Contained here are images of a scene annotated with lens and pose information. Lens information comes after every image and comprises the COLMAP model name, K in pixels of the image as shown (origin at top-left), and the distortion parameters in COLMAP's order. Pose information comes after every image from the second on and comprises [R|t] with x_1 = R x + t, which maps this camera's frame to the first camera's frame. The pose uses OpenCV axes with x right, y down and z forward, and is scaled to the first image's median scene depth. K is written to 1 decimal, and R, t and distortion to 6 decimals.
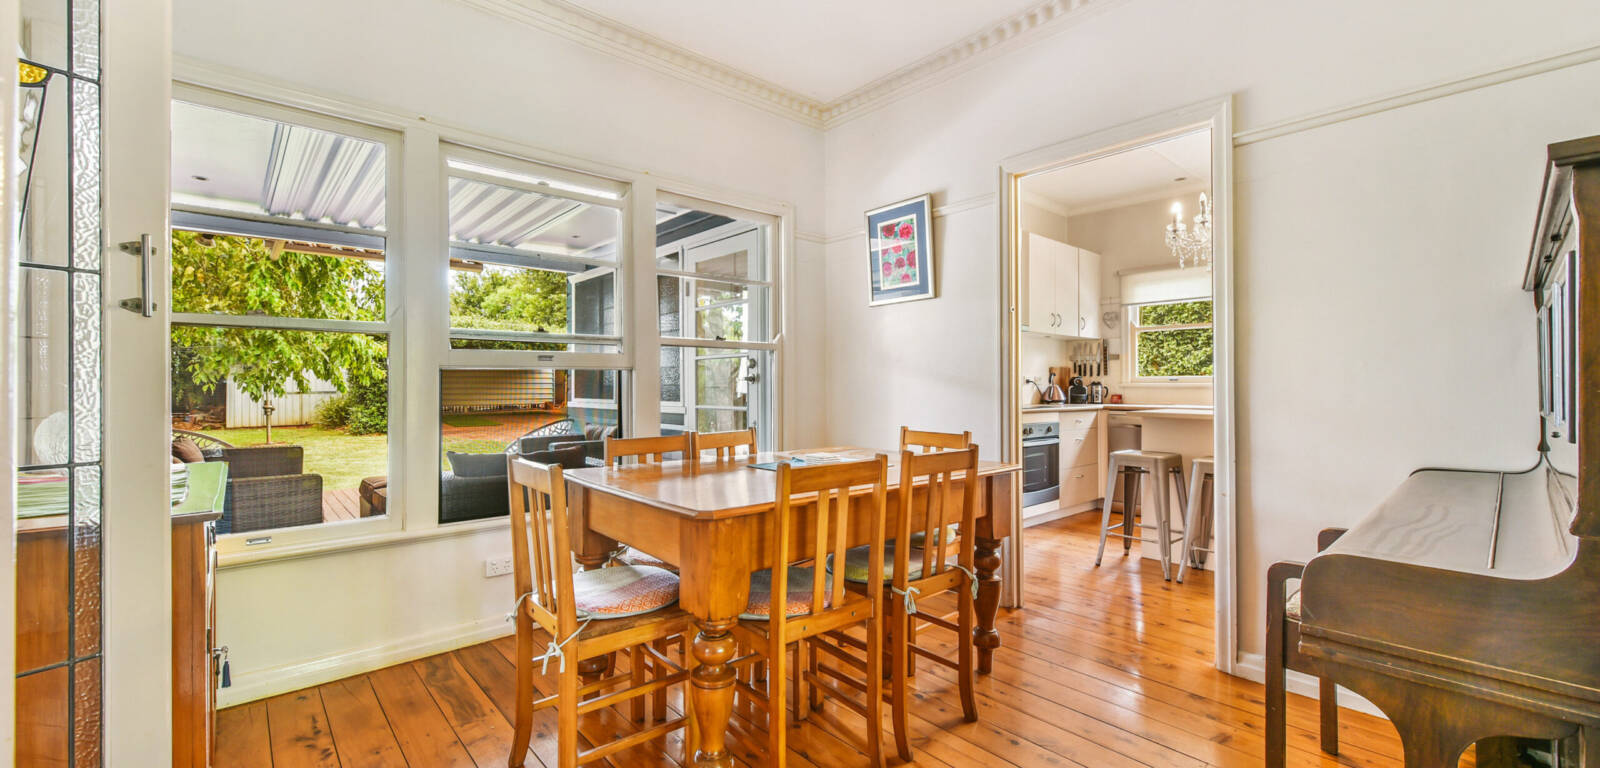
lens RADIAL K [[638.1, 0, 796.5], [0, 638.1, 381.4], [0, 0, 1]] dist [-0.001673, -0.000031]
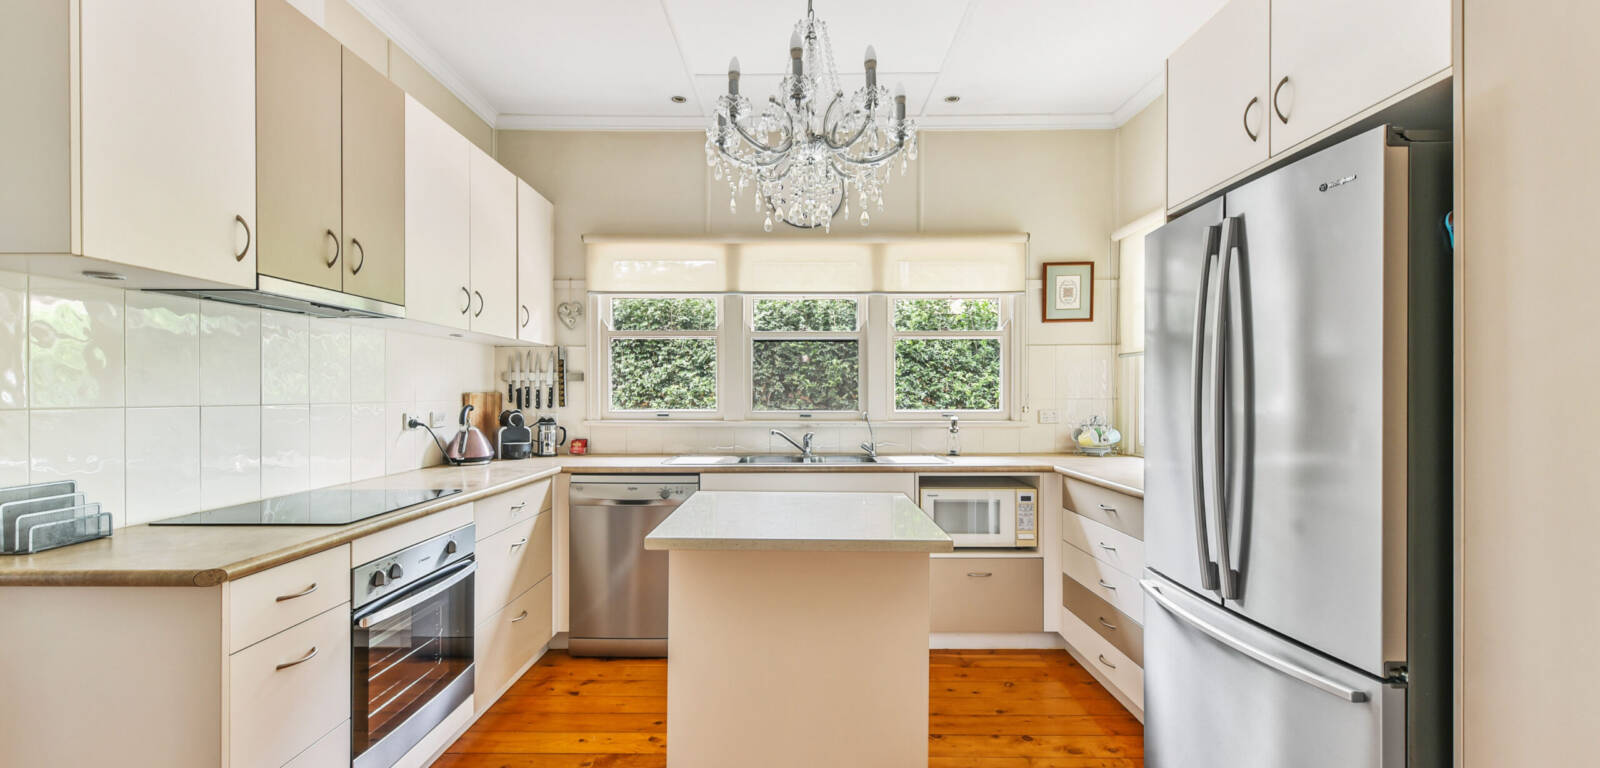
lens RADIAL K [[638.1, 0, 796.2], [0, 638.1, 391.5], [0, 0, 1]] dist [-0.001673, -0.000031]
pose [[0.673156, 0.001335, 0.739499, 0.192585], [-0.002120, 0.999998, 0.000125, -0.024694], [-0.739498, -0.001651, 0.673157, 0.439822]]
